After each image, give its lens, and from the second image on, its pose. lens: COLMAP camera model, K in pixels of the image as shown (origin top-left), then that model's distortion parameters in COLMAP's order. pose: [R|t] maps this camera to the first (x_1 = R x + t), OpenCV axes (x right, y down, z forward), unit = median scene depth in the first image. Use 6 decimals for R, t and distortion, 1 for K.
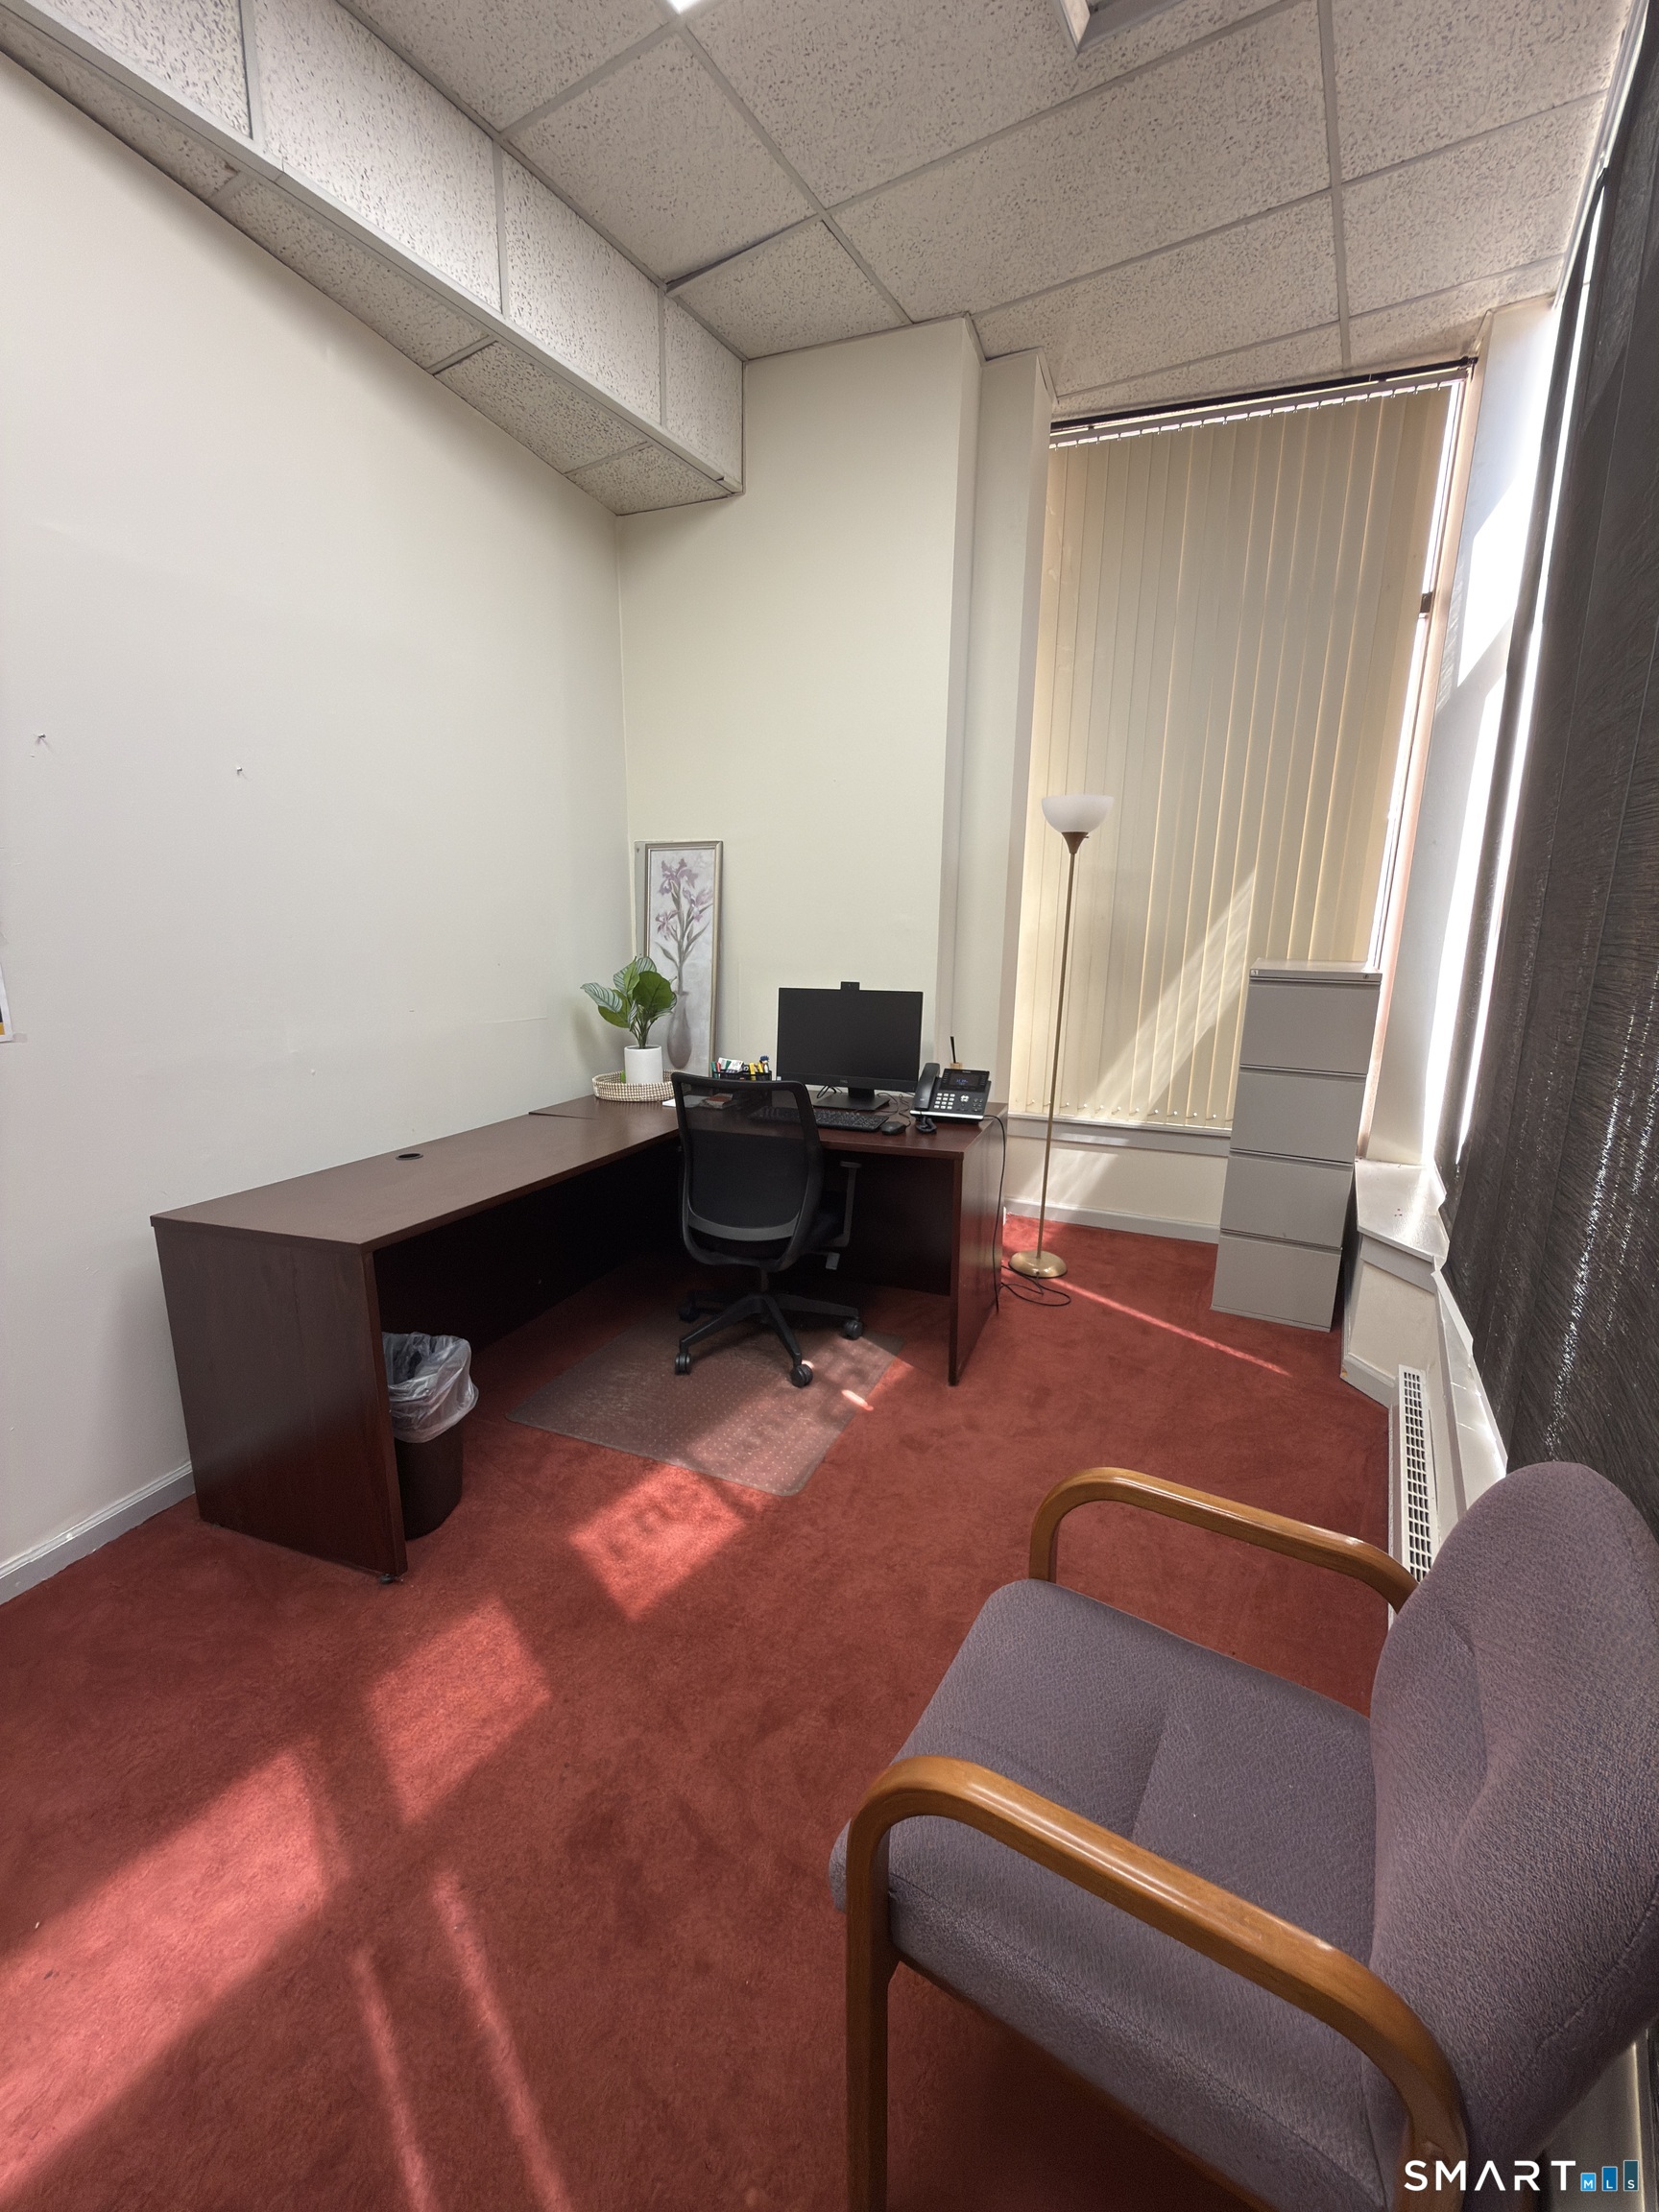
lens RADIAL K [[879.4, 0, 833.3], [0, 879.4, 1104.1], [0, 0, 1]] dist [-0.000171, 0.000216]
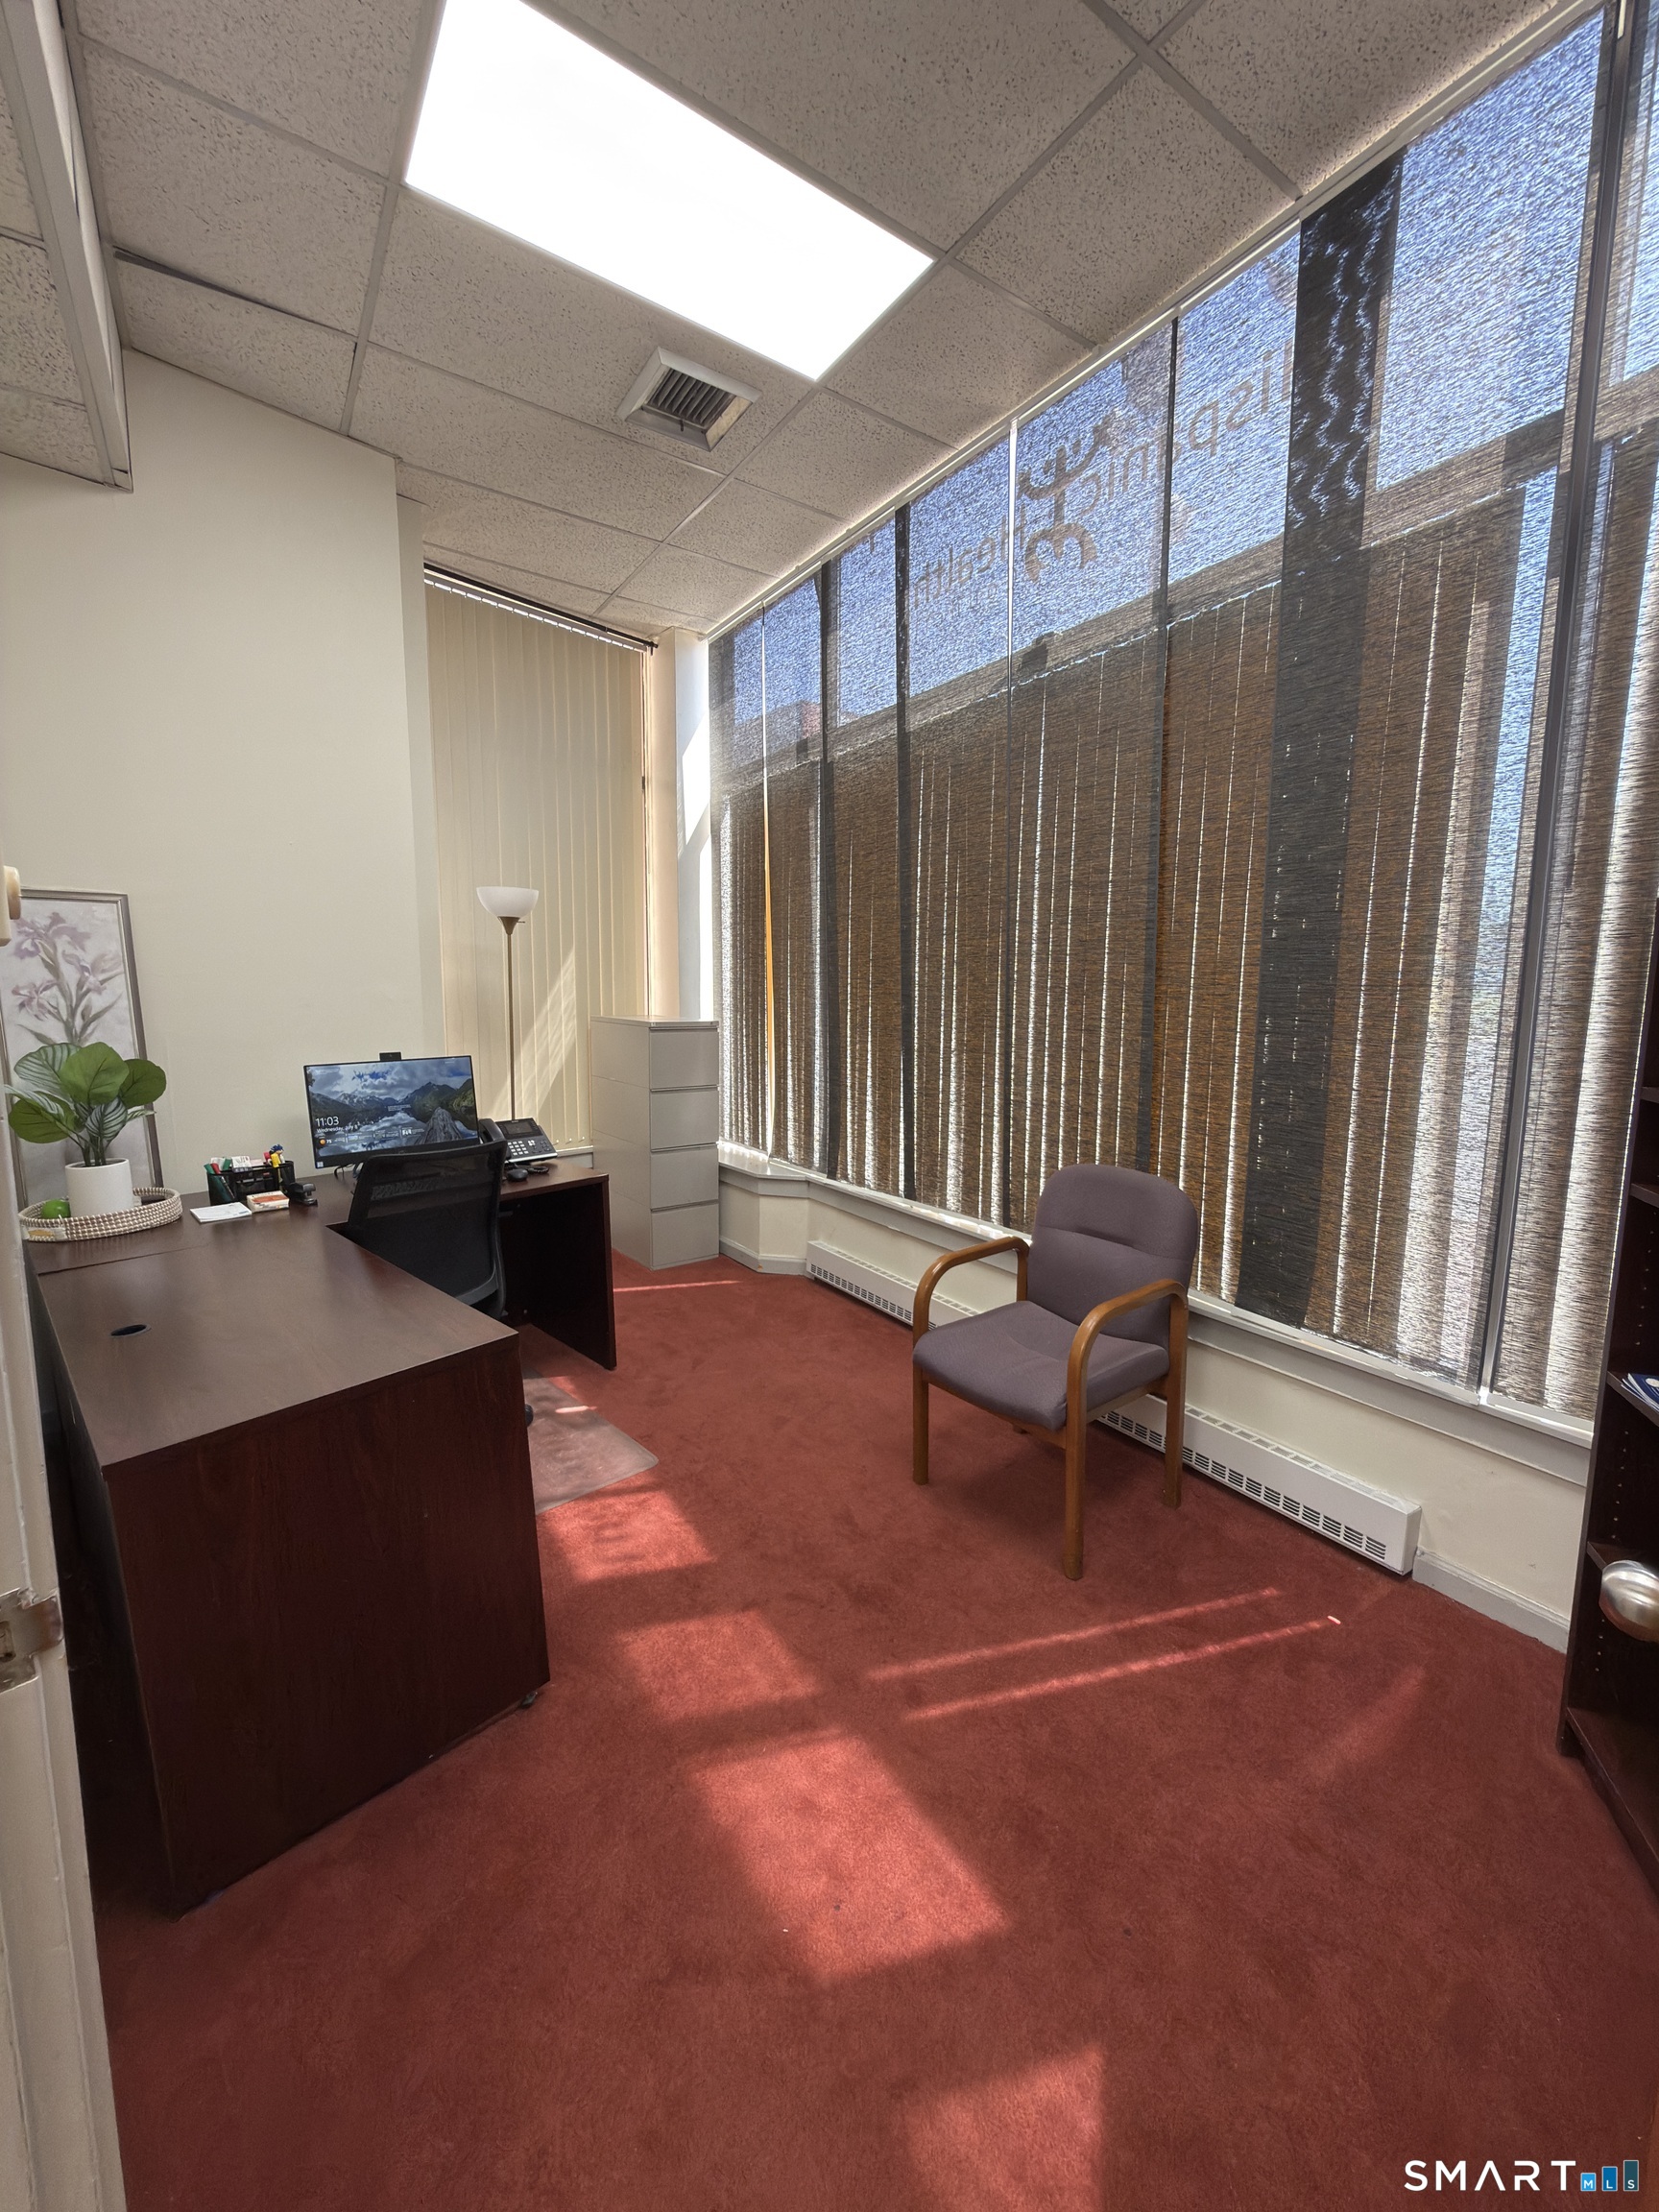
lens RADIAL K [[879.4, 0, 833.3], [0, 879.4, 1104.1], [0, 0, 1]] dist [-0.000171, 0.000216]
pose [[0.413808, -0.126485, 0.901534, -0.677890], [0.188581, 0.980731, 0.051037, -0.037780], [-0.890618, 0.148892, 0.429687, 0.133209]]
